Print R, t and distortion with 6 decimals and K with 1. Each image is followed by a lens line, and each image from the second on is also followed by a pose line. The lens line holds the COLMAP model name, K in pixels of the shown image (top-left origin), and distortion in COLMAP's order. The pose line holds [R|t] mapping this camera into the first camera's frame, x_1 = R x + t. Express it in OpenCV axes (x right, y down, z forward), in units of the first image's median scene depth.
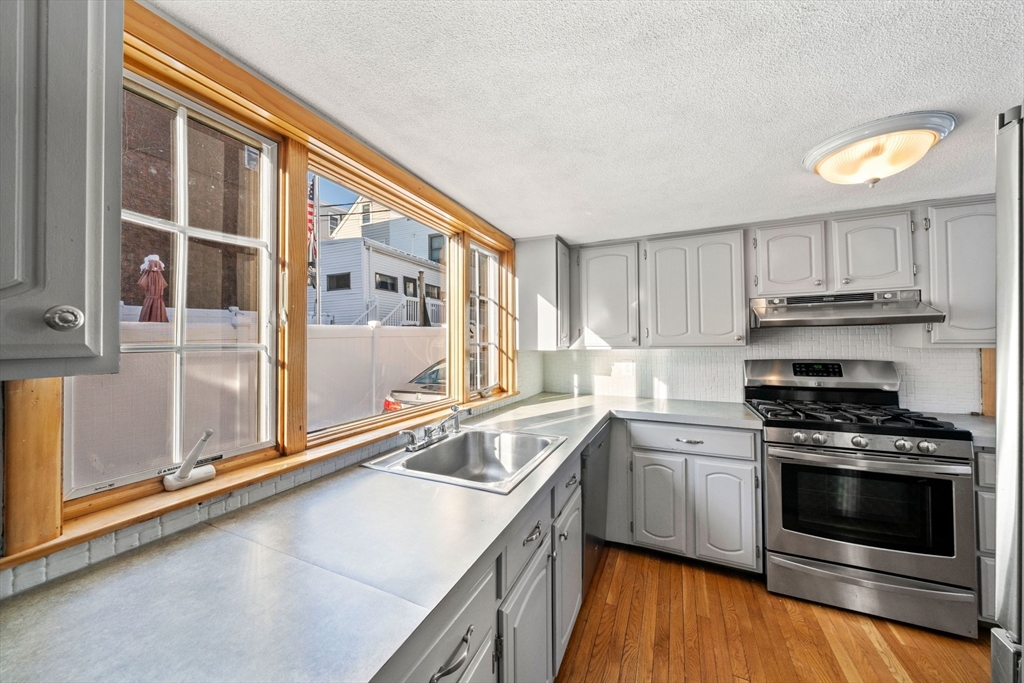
lens RADIAL K [[363.2, 0, 511.2], [0, 363.2, 337.5], [0, 0, 1]] dist [-0.001511, -0.000096]
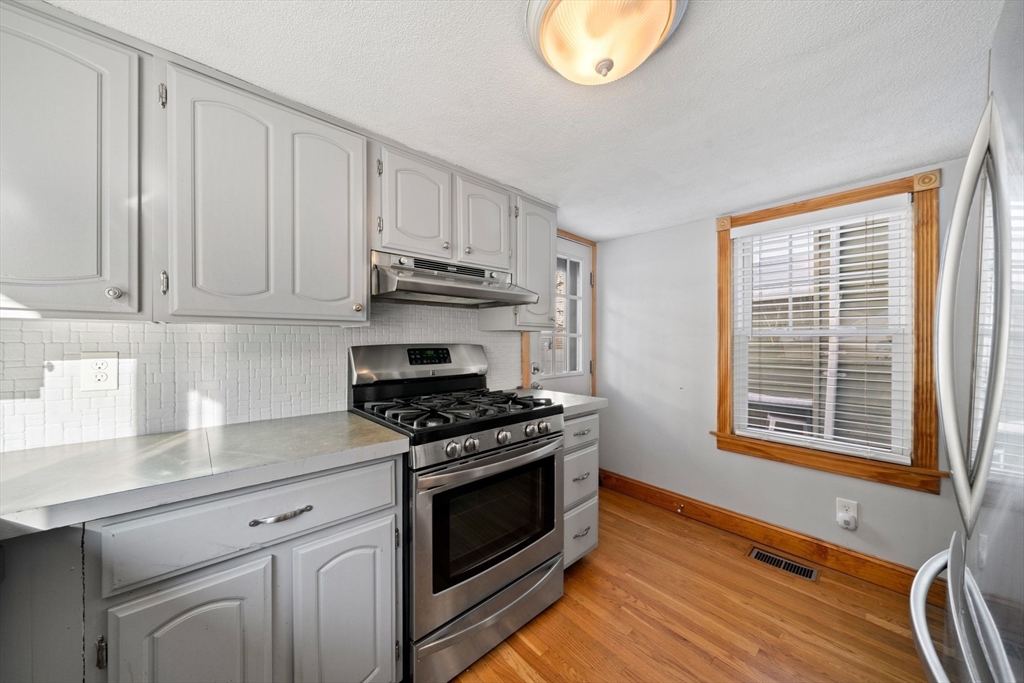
lens RADIAL K [[346.2, 0, 504.8], [0, 346.2, 342.0], [0, 0, 1]] dist [-0.006722, 0.000127]
pose [[0.406807, 0.008000, 0.913479, 0.190415], [-0.013053, 0.999910, -0.002944, 0.057734], [-0.913421, -0.010726, 0.406875, 0.530587]]
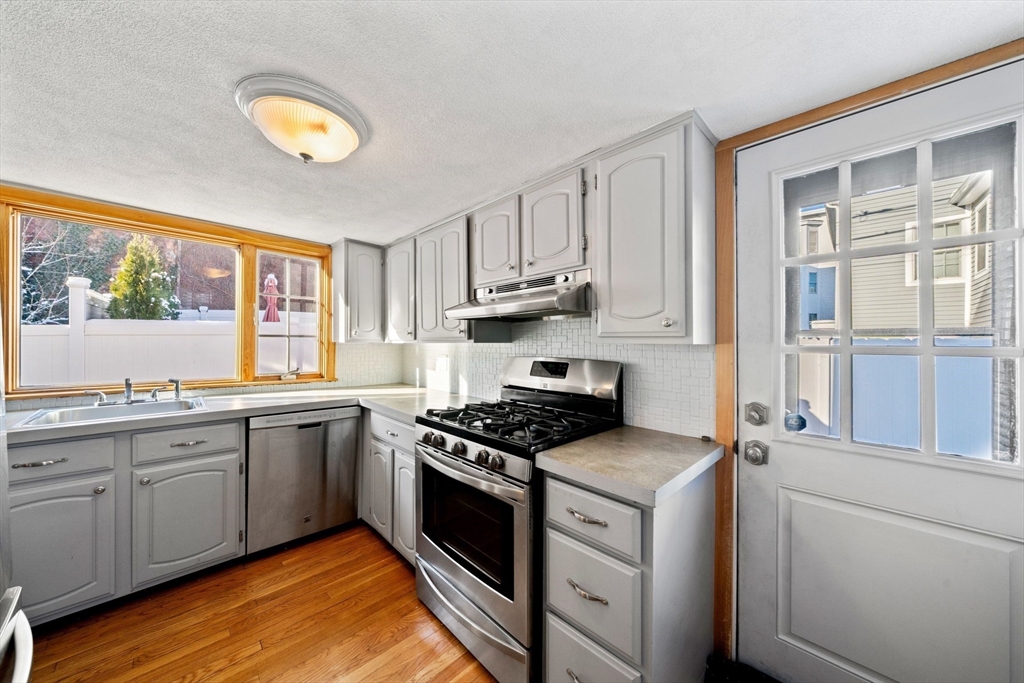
lens RADIAL K [[346.2, 0, 504.8], [0, 346.2, 342.0], [0, 0, 1]] dist [-0.006722, 0.000127]
pose [[0.933011, 0.019451, -0.359323, 1.057627], [-0.016025, 0.999793, 0.012510, 0.015626], [0.359492, -0.005914, 0.933130, 0.205897]]
